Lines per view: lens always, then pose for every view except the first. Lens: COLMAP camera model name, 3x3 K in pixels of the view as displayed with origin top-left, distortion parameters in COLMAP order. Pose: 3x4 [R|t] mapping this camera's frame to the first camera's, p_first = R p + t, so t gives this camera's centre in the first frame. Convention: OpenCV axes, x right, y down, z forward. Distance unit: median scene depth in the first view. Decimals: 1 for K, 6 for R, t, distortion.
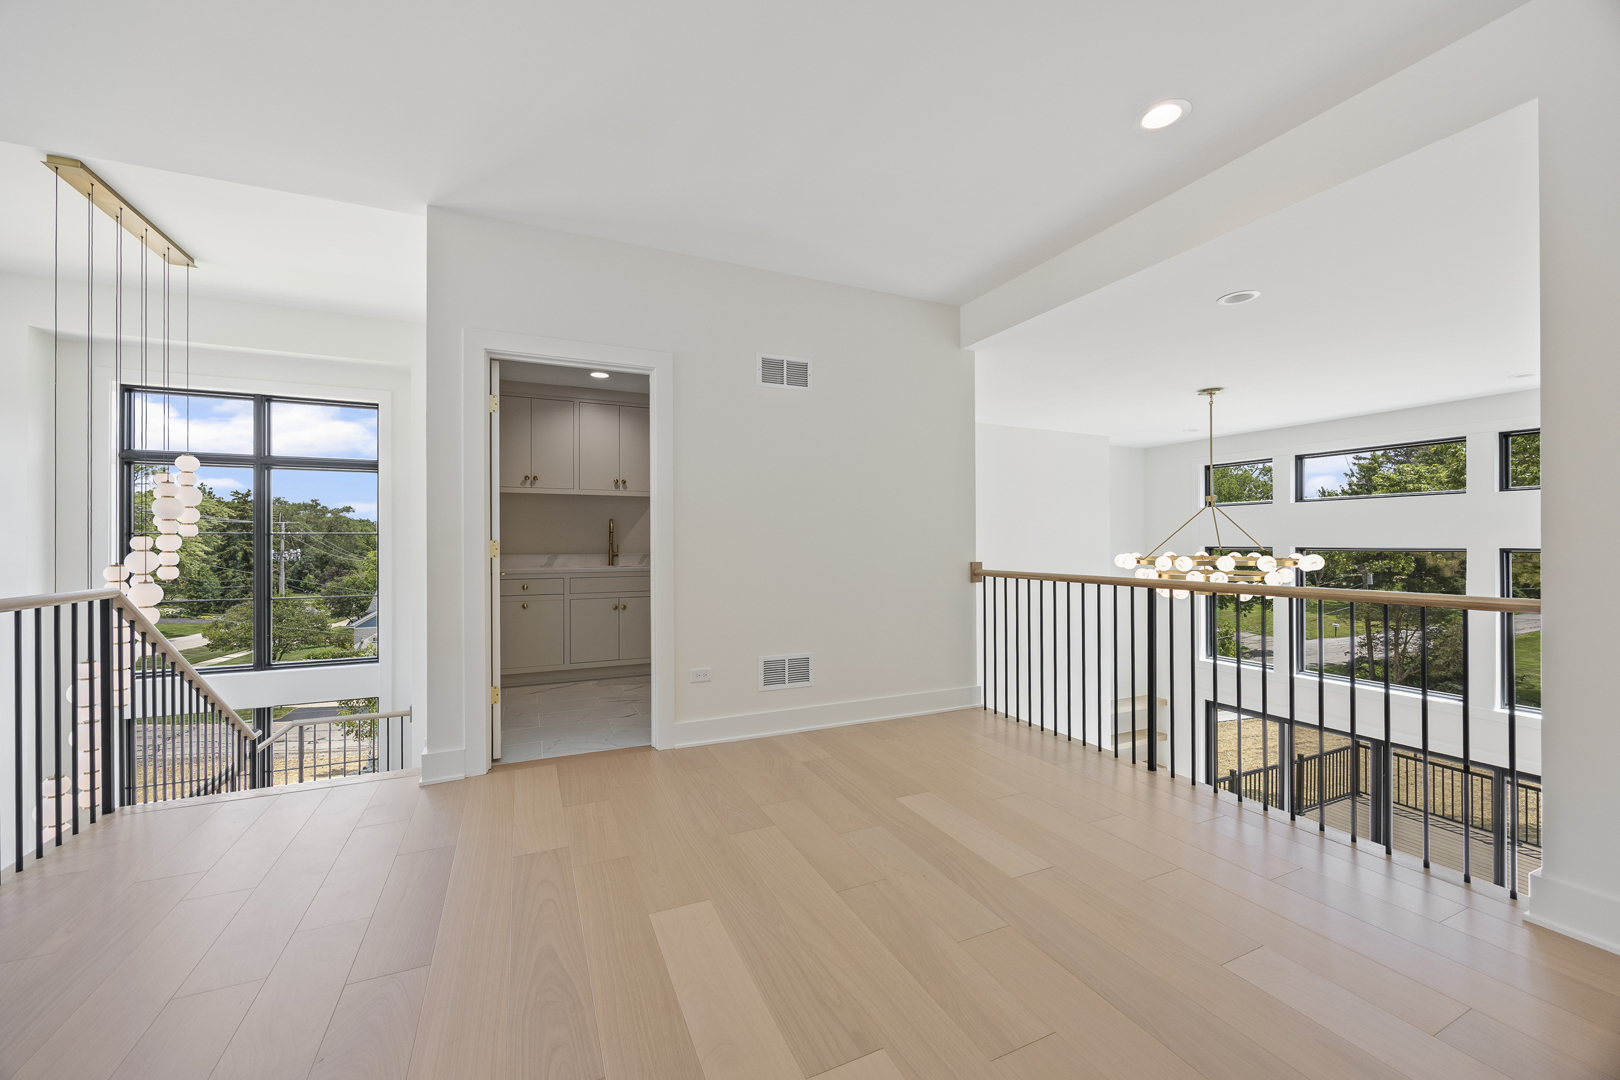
lens RADIAL K [[631.9, 0, 807.5], [0, 631.9, 542.5], [0, 0, 1]] dist [-0.000405, 0.001109]
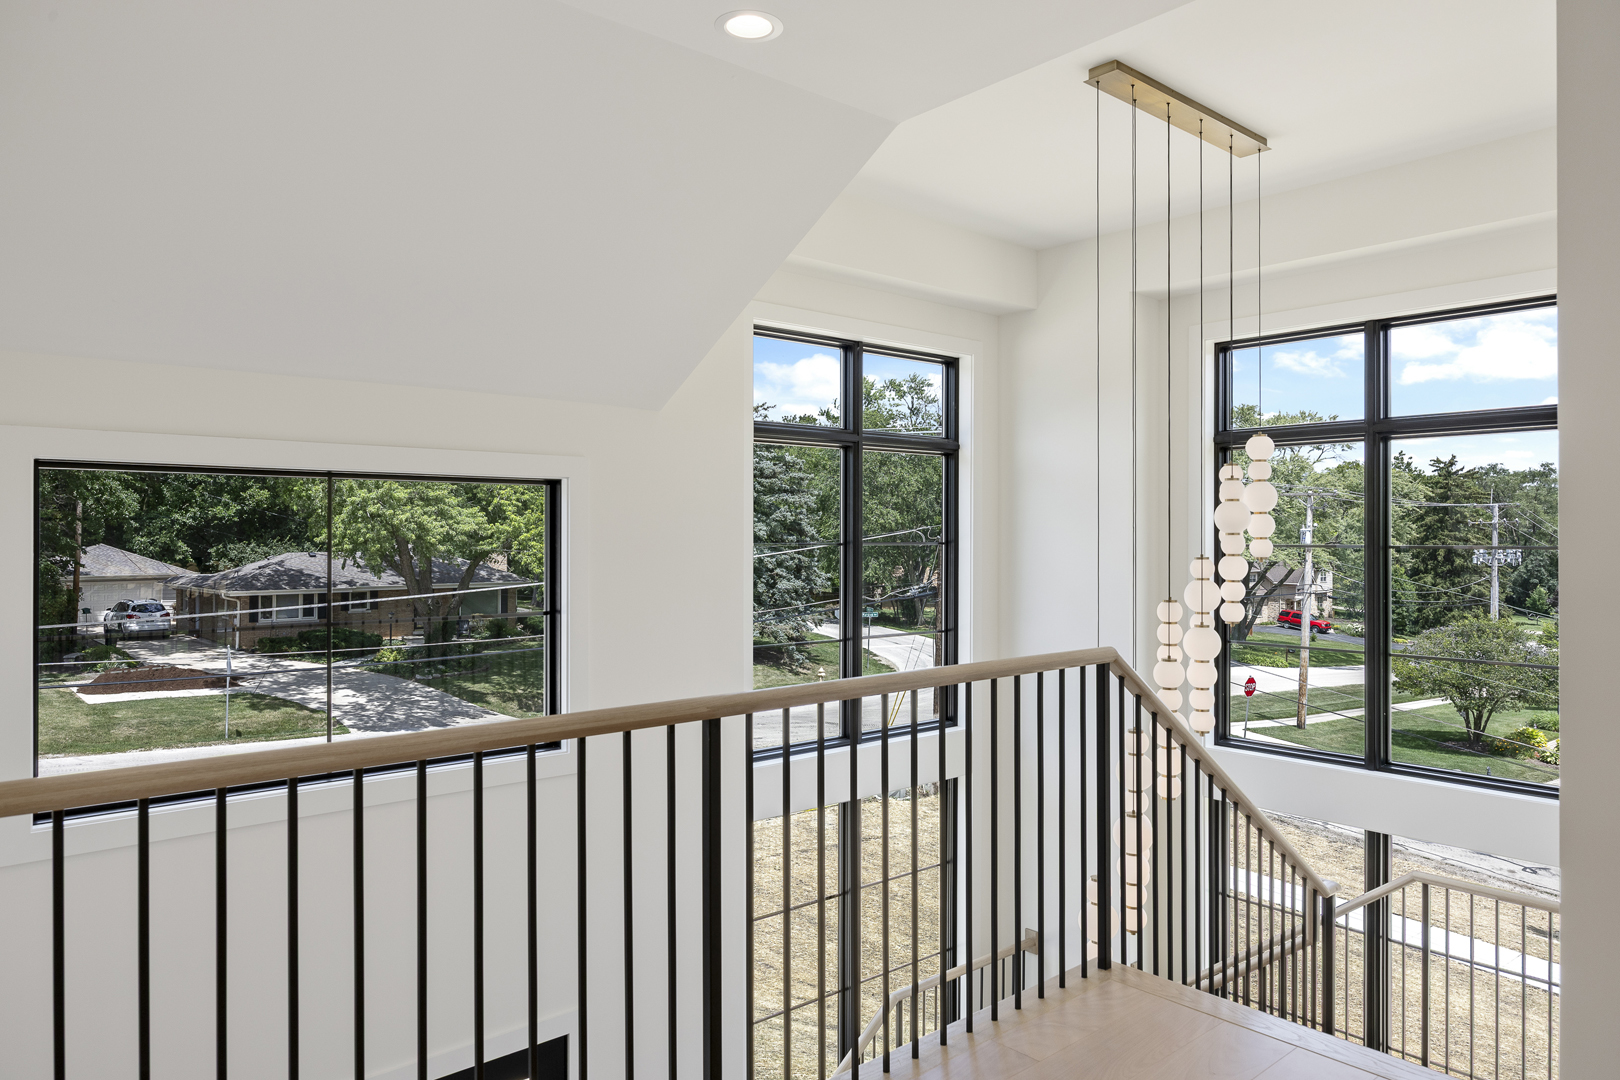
lens RADIAL K [[1067.1, 0, 810.4], [0, 1067.1, 534.3], [0, 0, 1]] dist [-0.009591, -0.005157]
pose [[0.290710, -0.000544, -0.956811, -0.029825], [0.003652, 0.999993, 0.000541, -0.024922], [0.956804, -0.003651, 0.290710, 0.153210]]
